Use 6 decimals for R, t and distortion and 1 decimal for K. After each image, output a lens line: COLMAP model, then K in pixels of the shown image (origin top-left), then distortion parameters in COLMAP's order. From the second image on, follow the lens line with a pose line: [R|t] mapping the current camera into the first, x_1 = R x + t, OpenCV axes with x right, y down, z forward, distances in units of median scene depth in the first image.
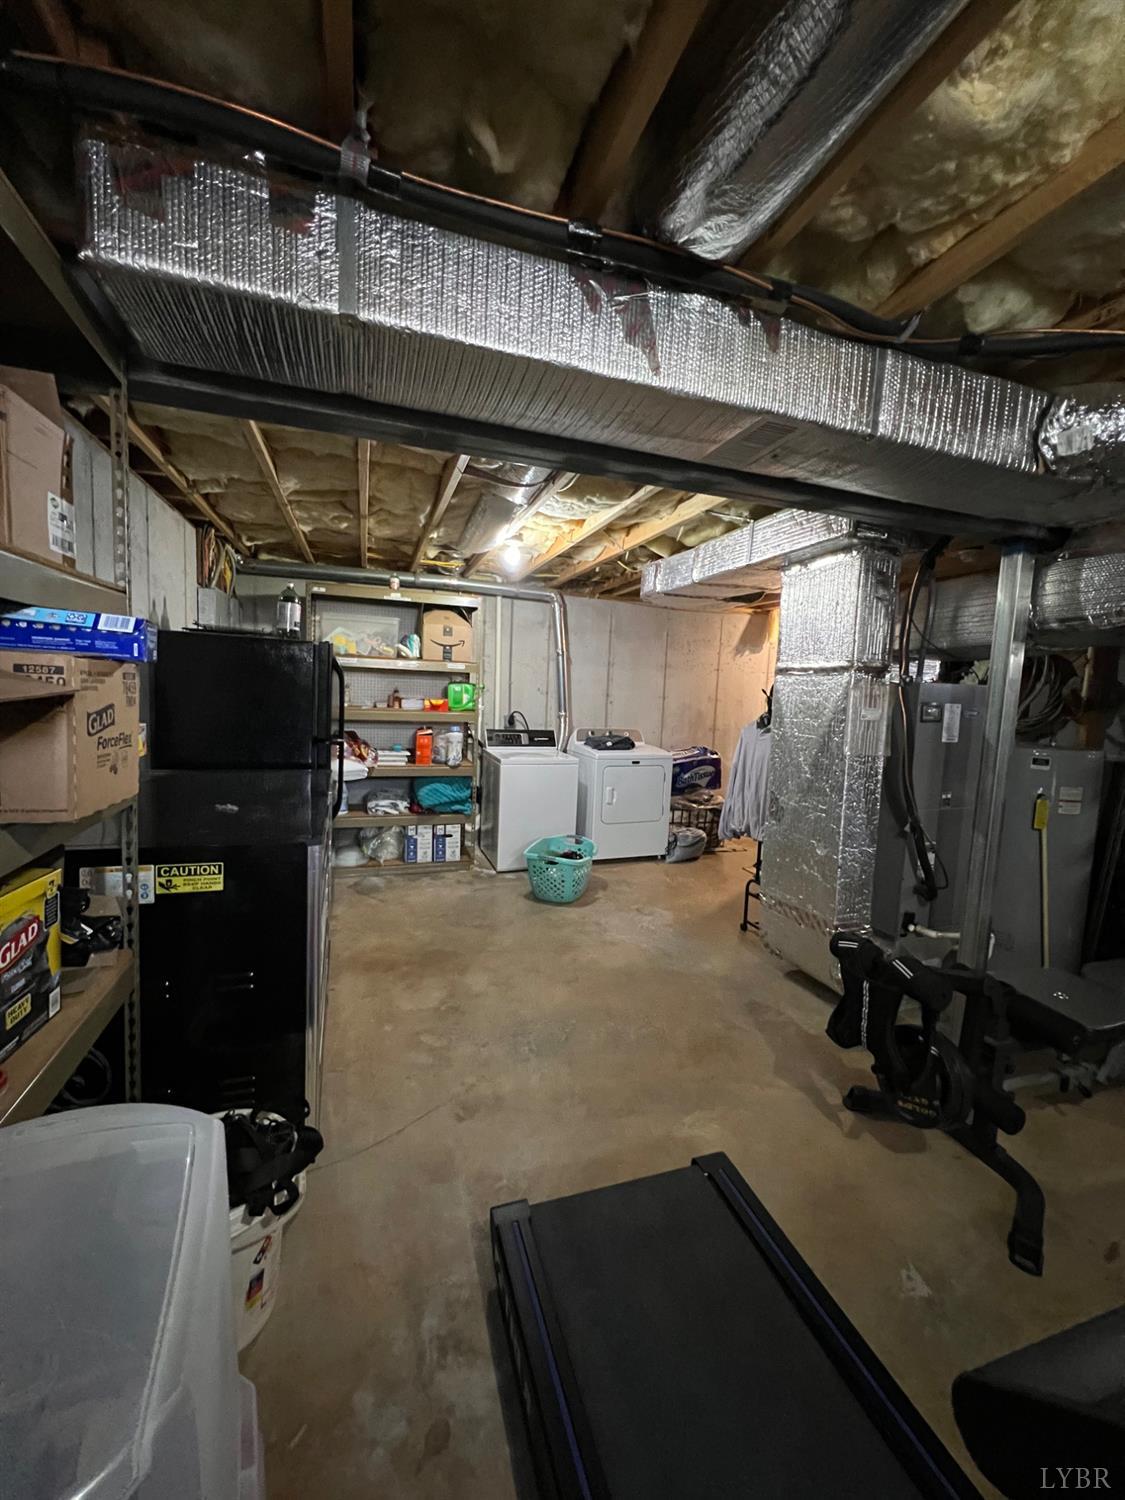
lens RADIAL K [[602.2, 0, 566.9], [0, 602.2, 746.7], [0, 0, 1]] dist [-0.001195, 0.000144]
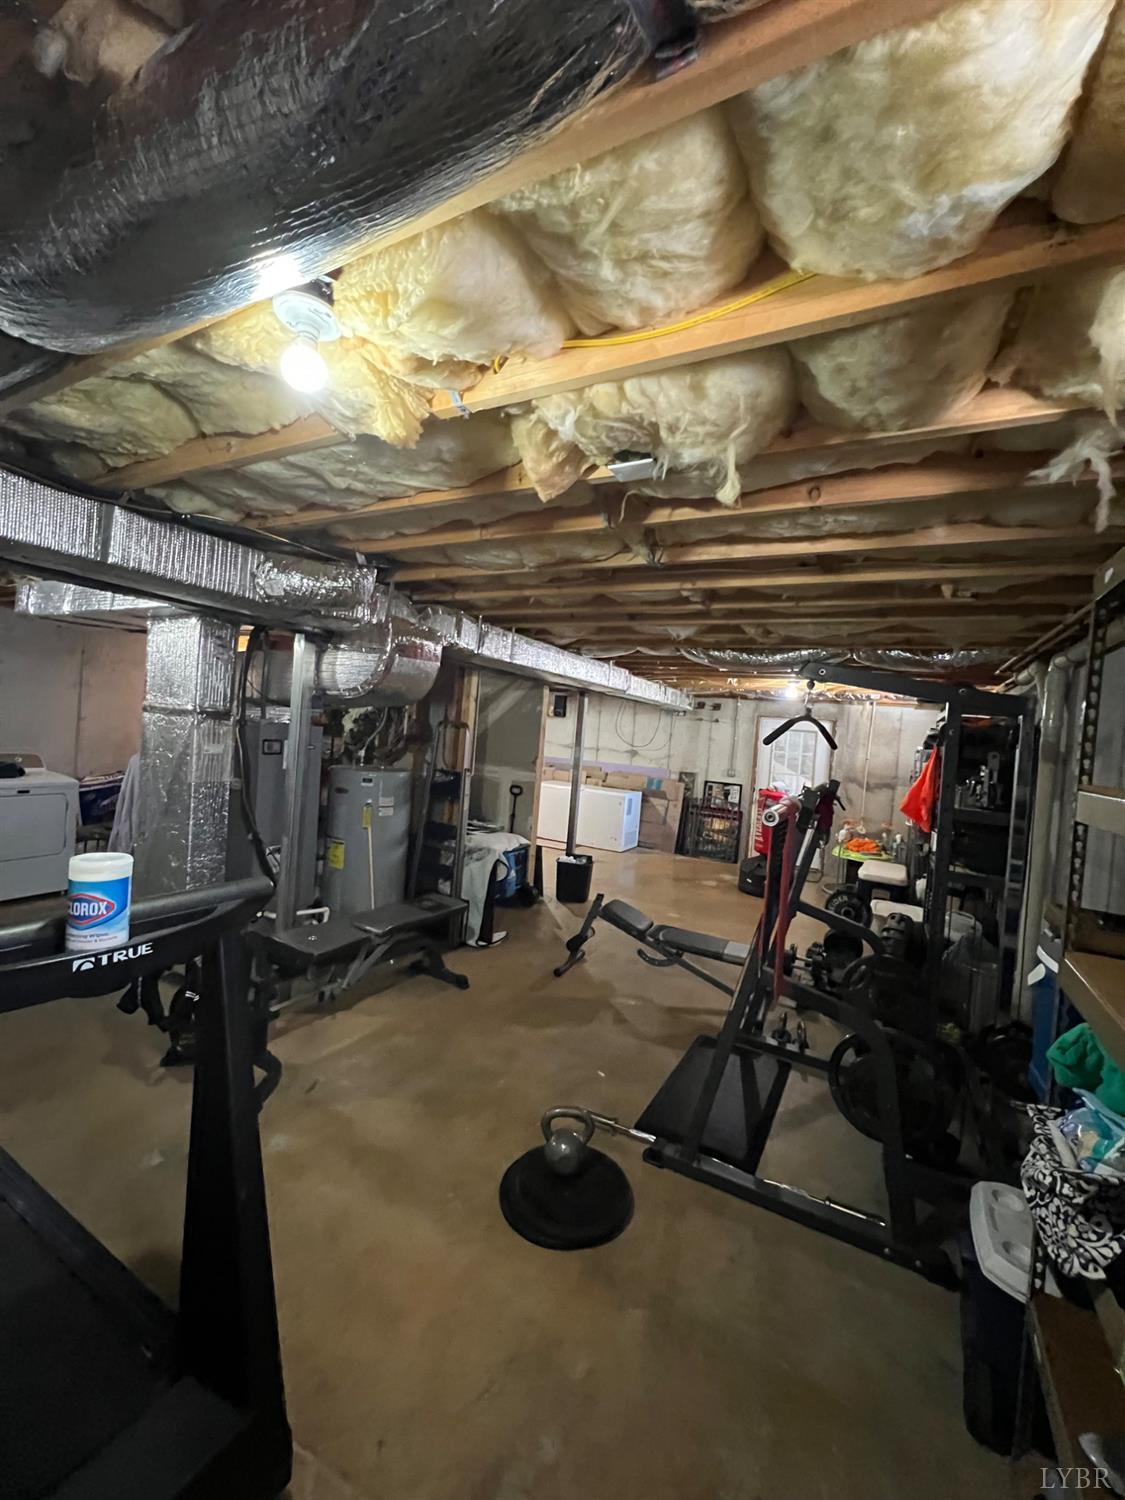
lens RADIAL K [[602.2, 0, 566.9], [0, 602.2, 746.7], [0, 0, 1]] dist [-0.001195, 0.000144]
pose [[0.732878, 0.002257, 0.680356, 0.187370], [0.014985, 0.999698, -0.019457, -0.022291], [-0.680195, 0.024455, 0.732624, -0.414628]]
